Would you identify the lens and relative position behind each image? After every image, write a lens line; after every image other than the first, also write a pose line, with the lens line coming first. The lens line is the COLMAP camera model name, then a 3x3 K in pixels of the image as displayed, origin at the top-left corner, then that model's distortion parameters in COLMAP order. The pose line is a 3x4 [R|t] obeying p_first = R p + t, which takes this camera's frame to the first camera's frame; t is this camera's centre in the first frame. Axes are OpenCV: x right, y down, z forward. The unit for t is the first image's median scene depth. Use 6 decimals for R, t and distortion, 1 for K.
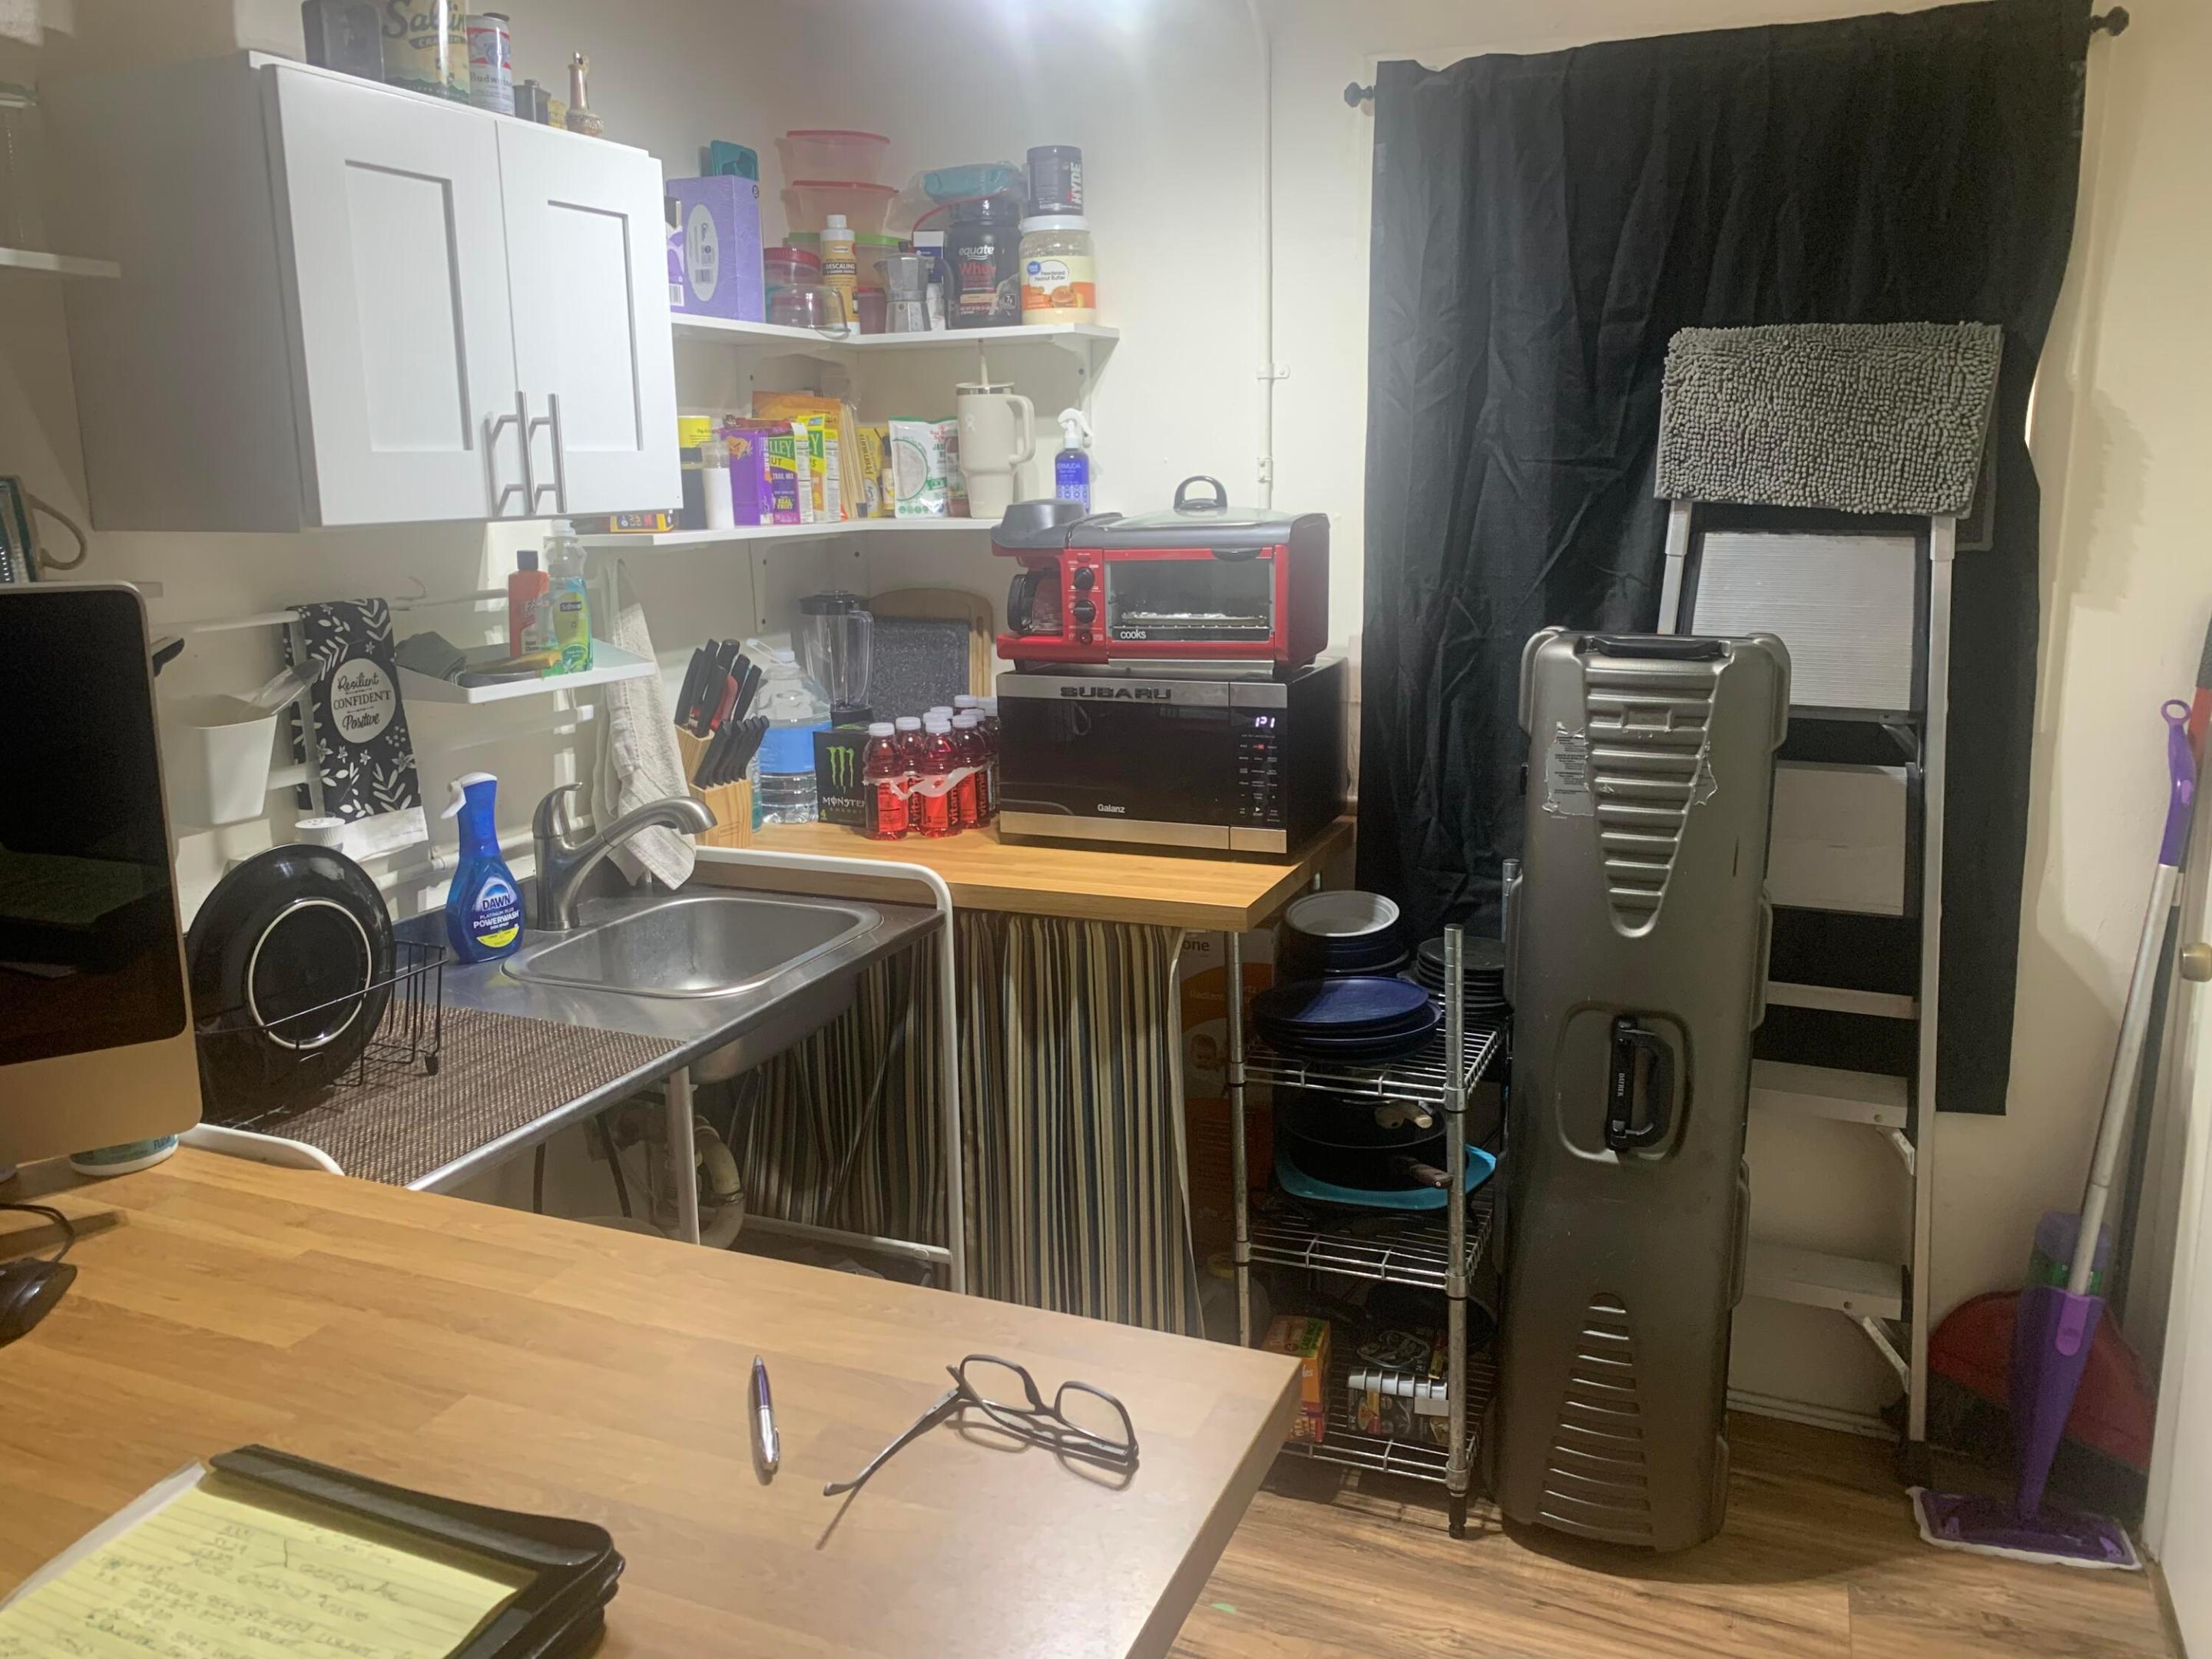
lens RADIAL K [[1708.9, 0, 1113.5], [0, 1708.9, 829.4], [0, 0, 1]] dist [0.026867, -0.027665]
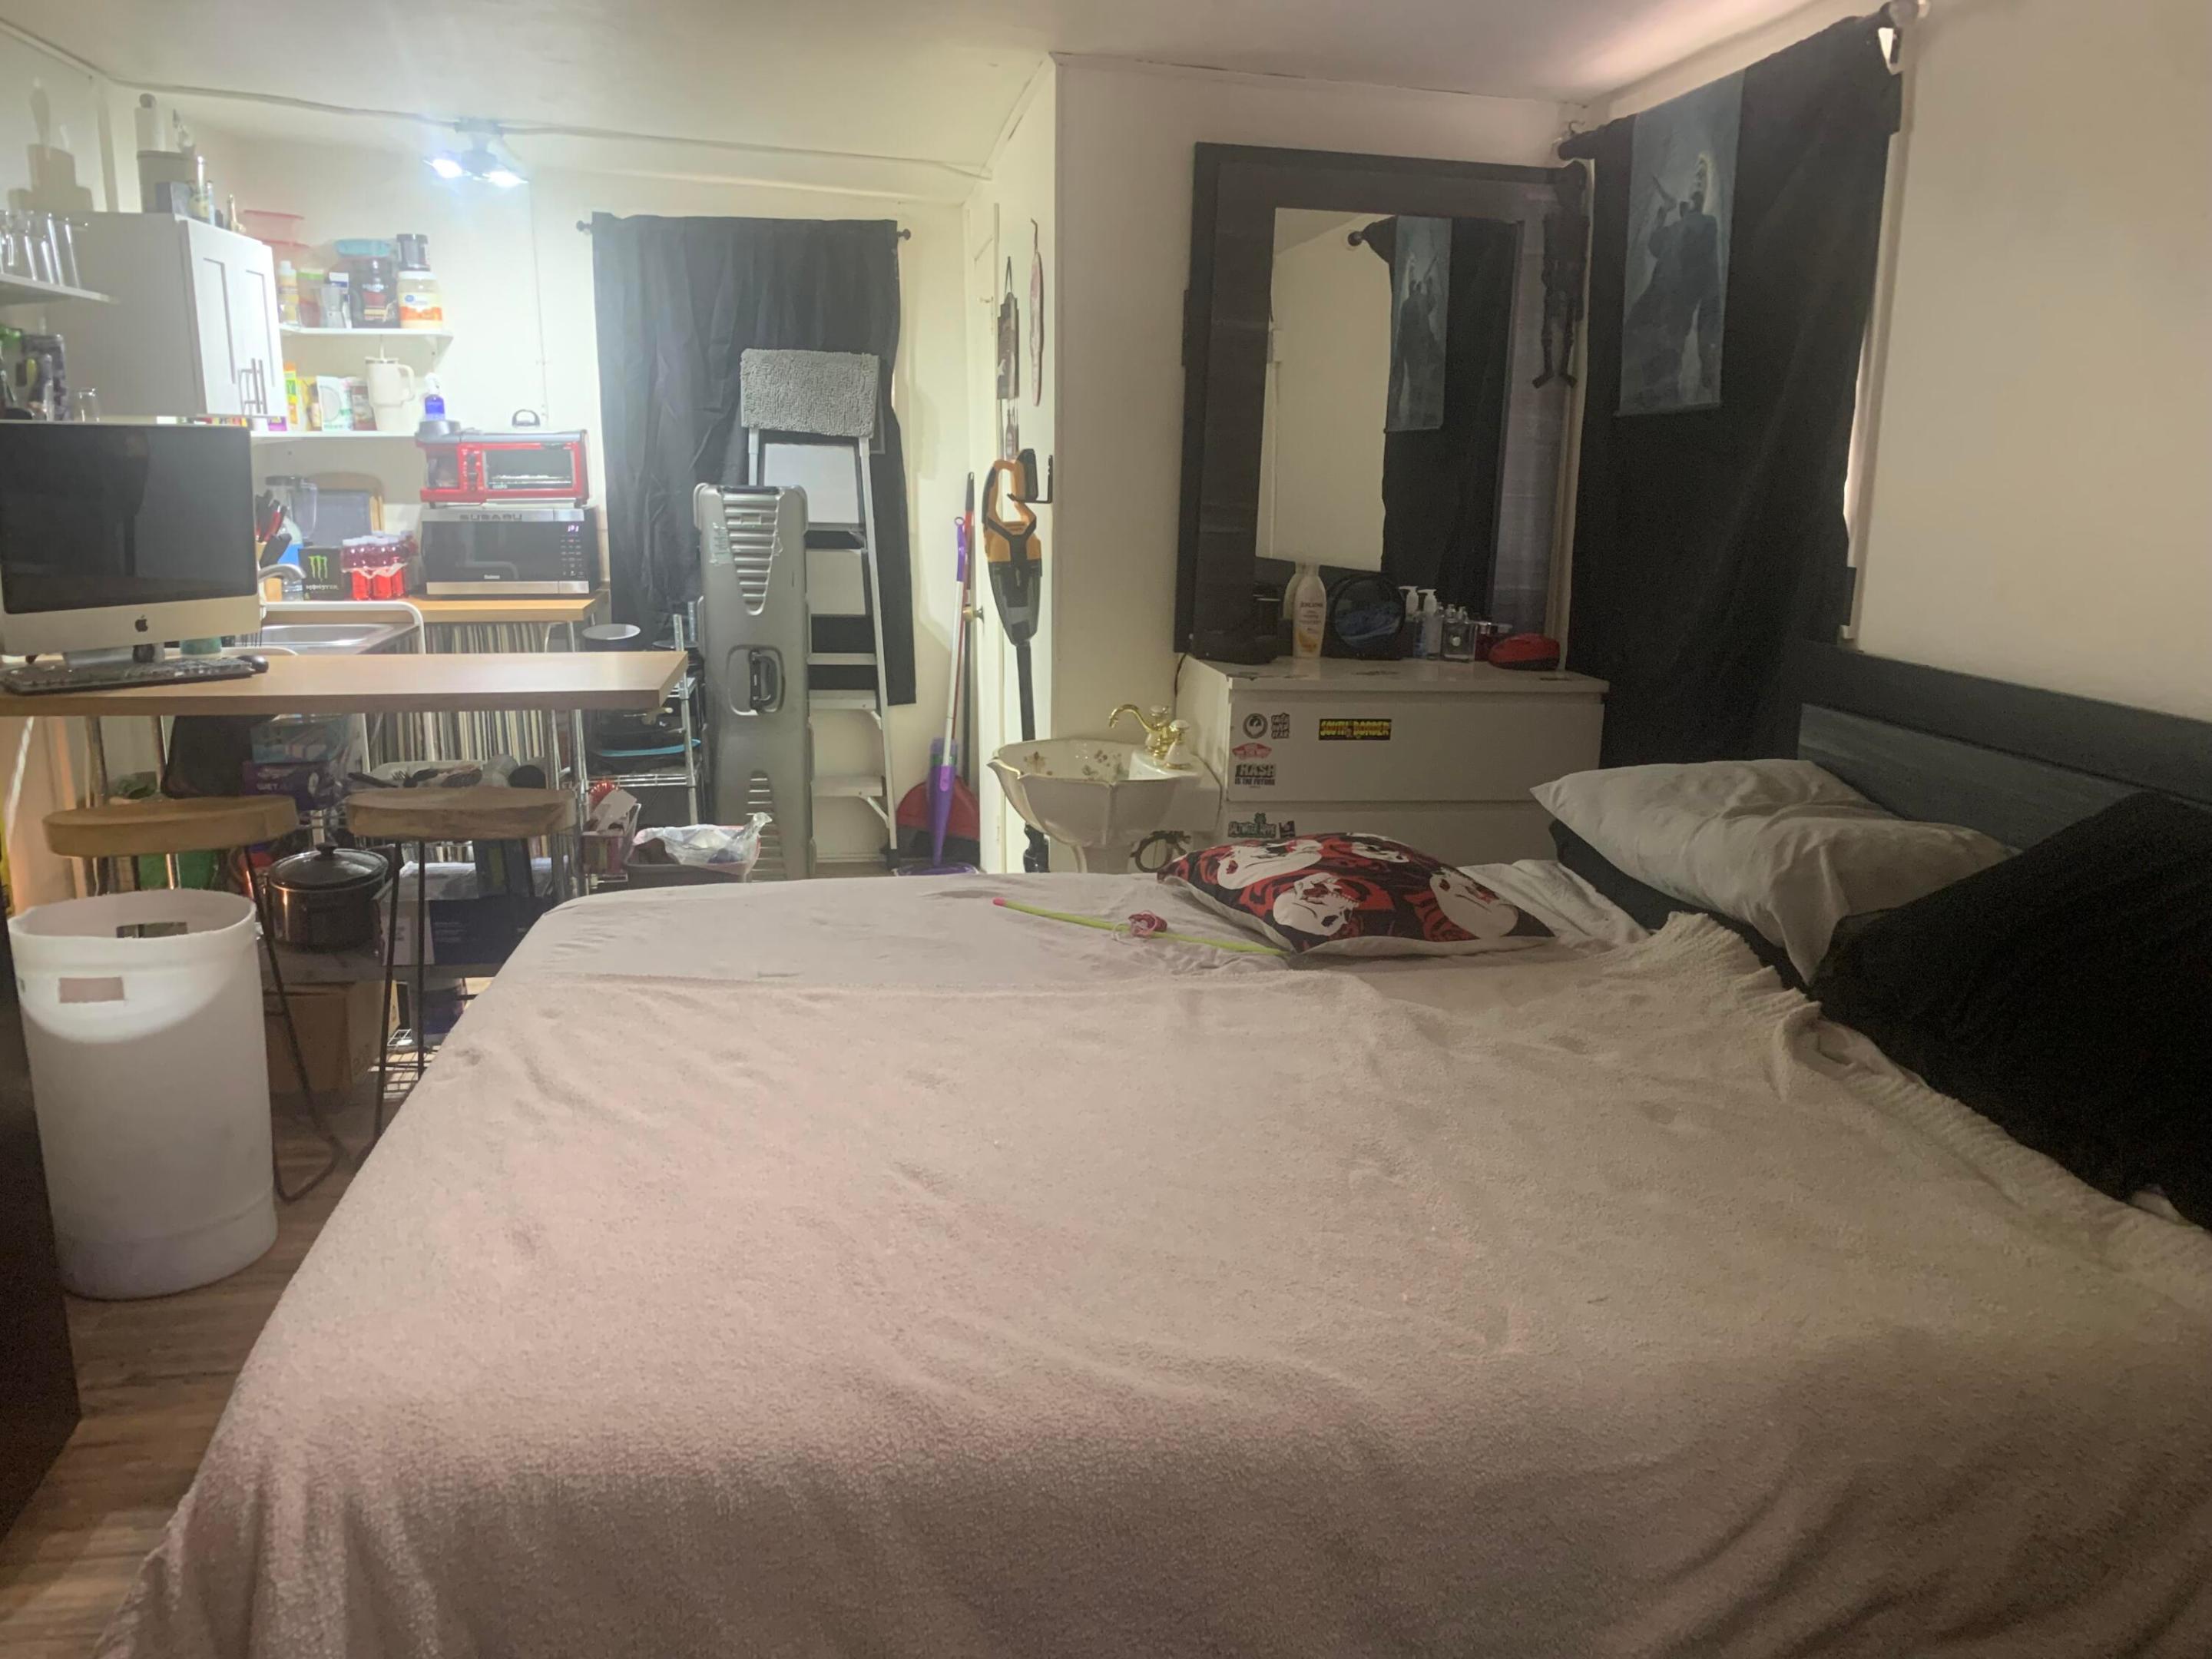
lens RADIAL K [[1708.9, 0, 1106.5], [0, 1708.9, 825.3], [0, 0, 1]] dist [0.026867, -0.027665]
pose [[0.858118, -0.093641, 0.504841, -0.425150], [0.089020, 0.995472, 0.033332, 0.274461], [-0.505676, 0.016338, 0.862569, -1.084037]]
